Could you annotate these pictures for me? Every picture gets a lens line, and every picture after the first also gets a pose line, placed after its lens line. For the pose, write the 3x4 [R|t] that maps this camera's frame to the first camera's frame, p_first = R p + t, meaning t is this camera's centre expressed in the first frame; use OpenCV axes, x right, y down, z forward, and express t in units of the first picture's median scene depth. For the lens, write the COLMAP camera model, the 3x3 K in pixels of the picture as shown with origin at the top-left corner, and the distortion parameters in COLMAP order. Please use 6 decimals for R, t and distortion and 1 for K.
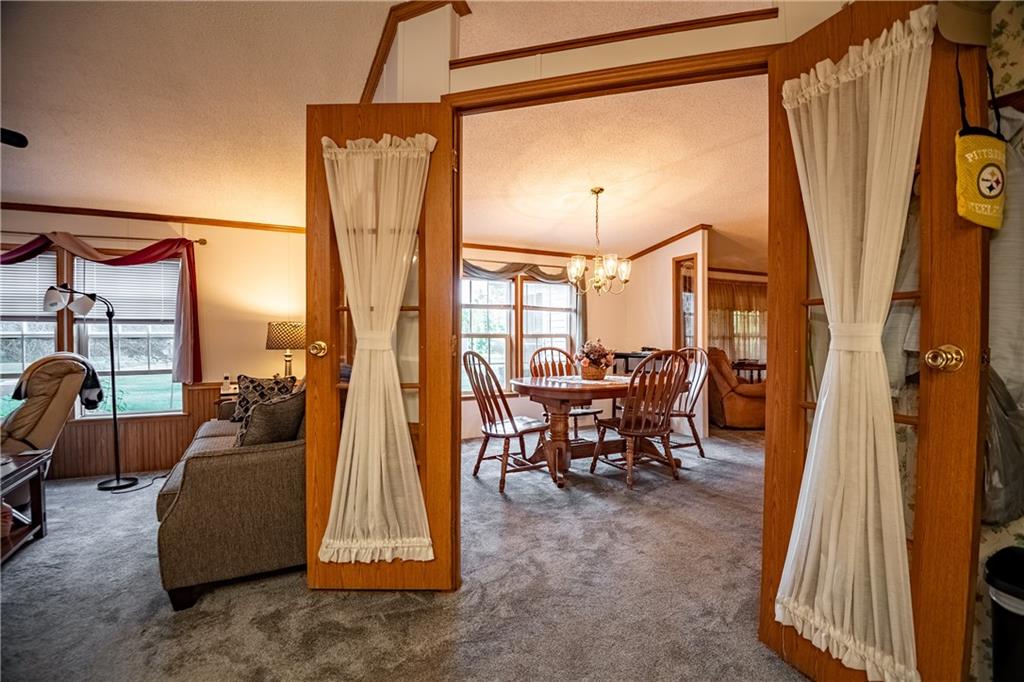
lens RADIAL K [[500.7, 0, 511.4], [0, 500.7, 348.3], [0, 0, 1]] dist [-0.082255, 0.018387]
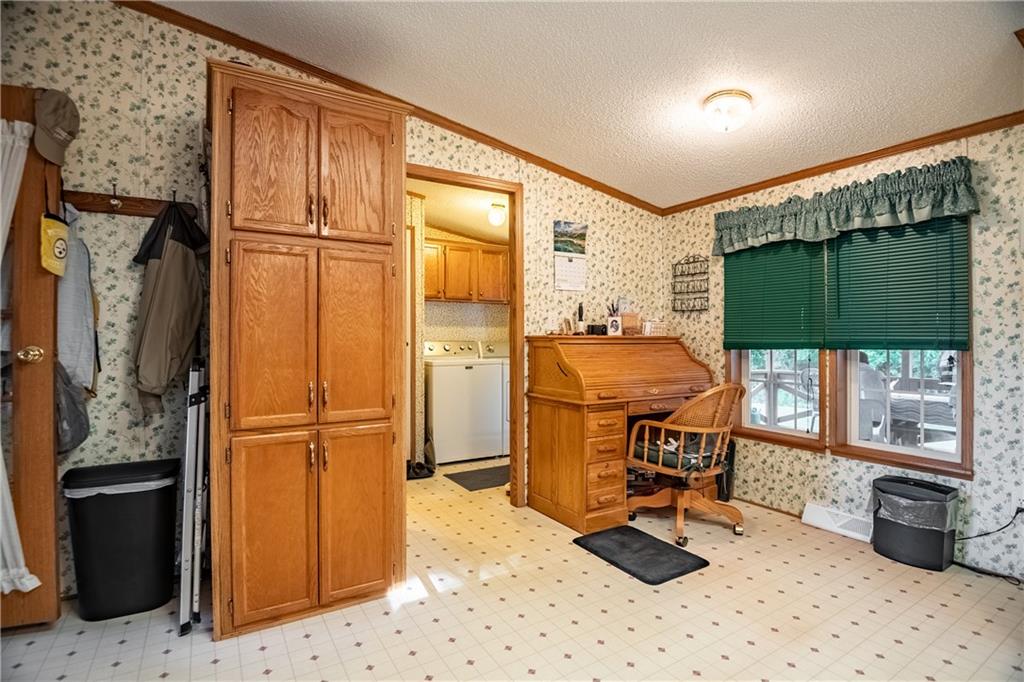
lens RADIAL K [[508.7, 0, 513.5], [0, 508.7, 335.5], [0, 0, 1]] dist [-0.043051, -0.000089]
pose [[-0.052444, -0.001362, 0.998623, -0.800394], [0.013536, 0.999906, 0.002075, -0.025469], [-0.998532, 0.013627, -0.052421, -0.525753]]
